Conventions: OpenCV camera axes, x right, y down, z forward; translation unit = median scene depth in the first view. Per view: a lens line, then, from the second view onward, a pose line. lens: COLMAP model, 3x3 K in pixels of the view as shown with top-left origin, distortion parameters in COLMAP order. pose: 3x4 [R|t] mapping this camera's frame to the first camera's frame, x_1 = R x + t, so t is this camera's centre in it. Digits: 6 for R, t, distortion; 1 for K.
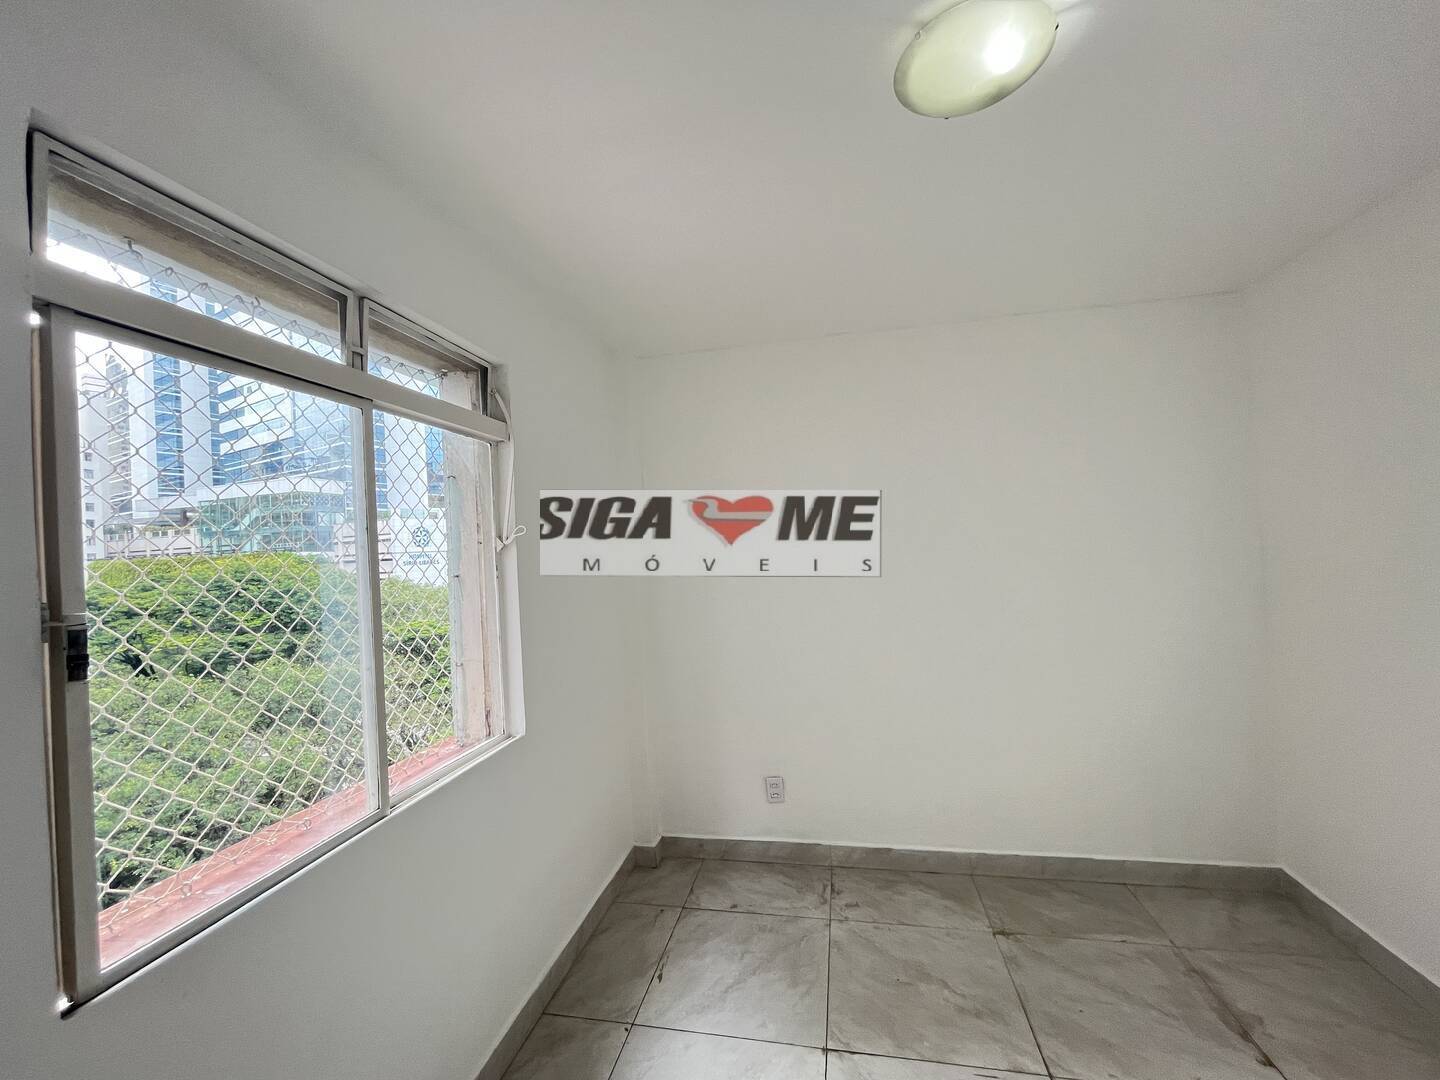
lens RADIAL K [[583.2, 0, 719.5], [0, 583.2, 541.2], [0, 0, 1]] dist [0.001093, 0.000112]
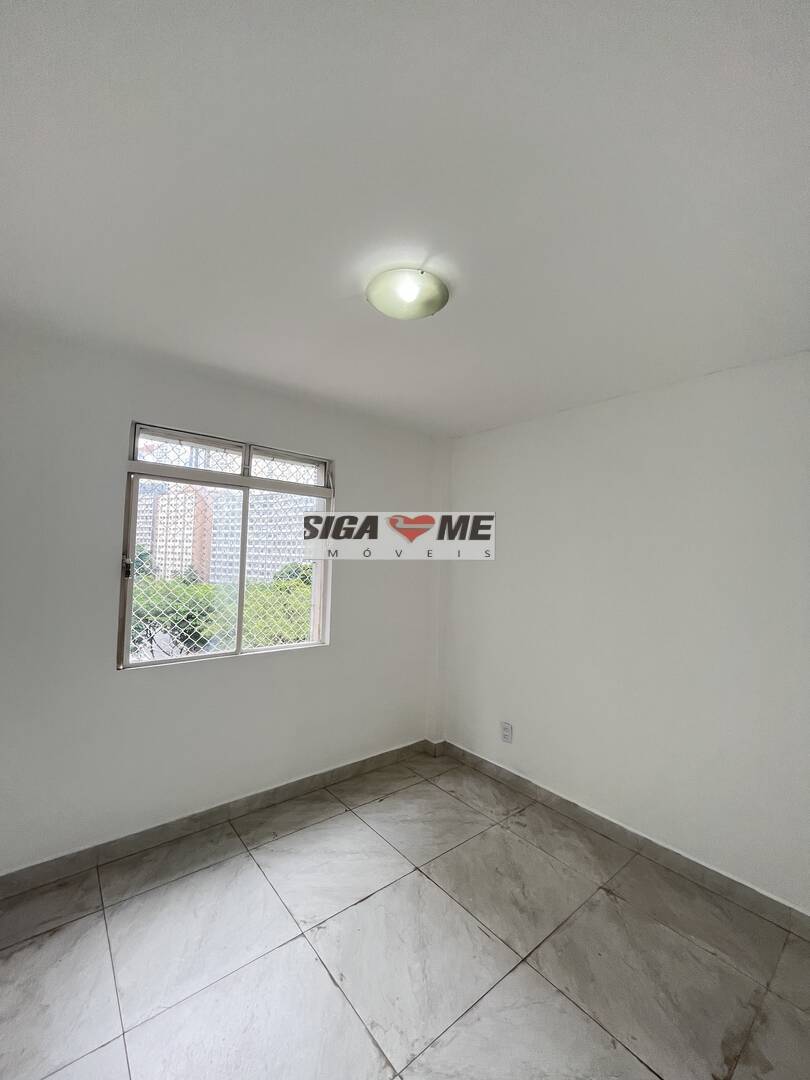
lens RADIAL K [[437.4, 0, 408.1], [0, 437.4, 540.1], [0, 0, 1]] dist [0.001093, 0.000112]
pose [[0.777710, 0.047332, -0.626838, 0.694876], [-0.063564, 0.997972, -0.003506, -0.031441], [0.625401, 0.042571, 0.779141, -0.007071]]
